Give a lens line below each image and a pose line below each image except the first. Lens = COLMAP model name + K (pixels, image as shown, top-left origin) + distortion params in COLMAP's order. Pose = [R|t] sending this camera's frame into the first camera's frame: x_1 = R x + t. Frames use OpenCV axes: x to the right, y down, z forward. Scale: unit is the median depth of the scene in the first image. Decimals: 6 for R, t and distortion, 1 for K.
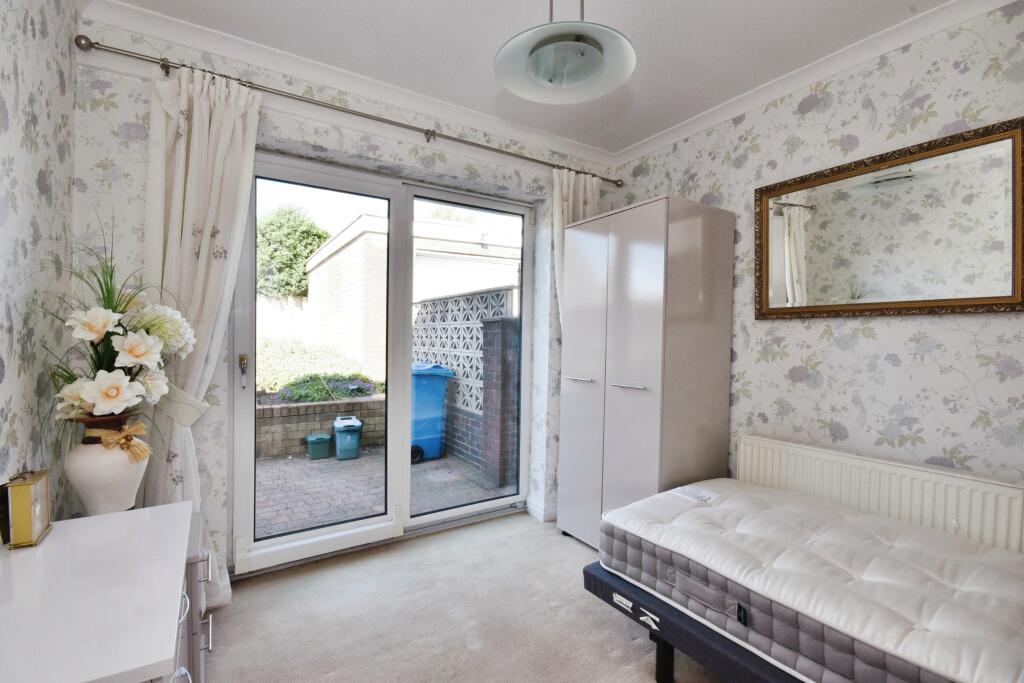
lens RADIAL K [[457.7, 0, 512.0], [0, 457.7, 341.5], [0, 0, 1]] dist [0.000033, -0.005224]
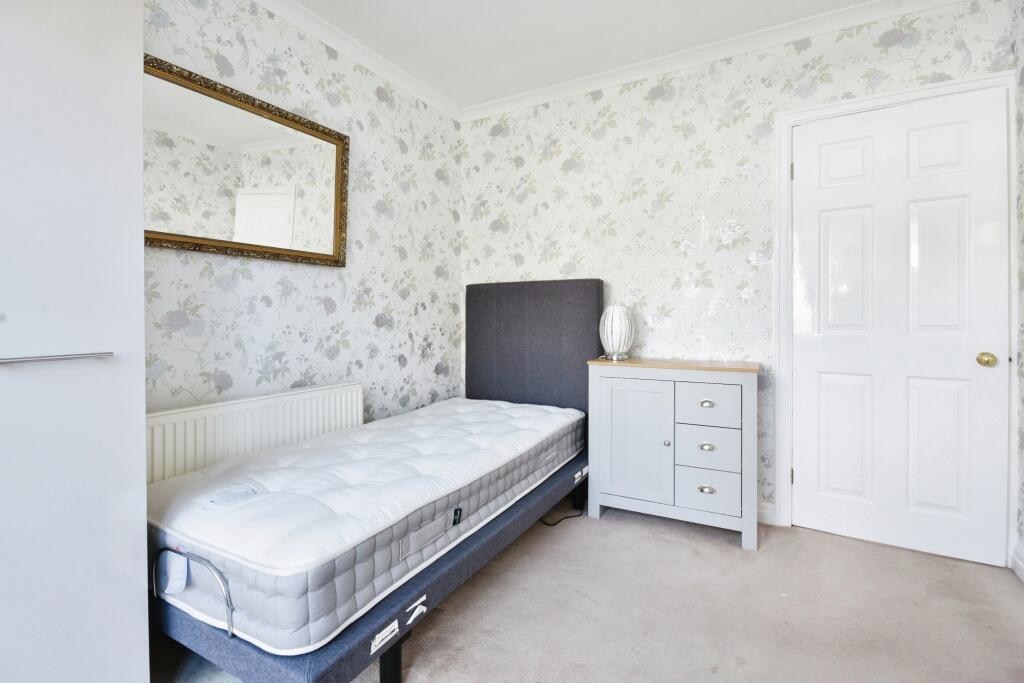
lens RADIAL K [[469.0, 0, 511.8], [0, 469.0, 327.4], [0, 0, 1]] dist [-0.002191, 0.000166]
pose [[-0.463435, -0.023470, 0.885820, -0.323923], [0.008457, 0.999487, 0.030906, 0.058309], [-0.886090, 0.021814, -0.462999, 0.803863]]
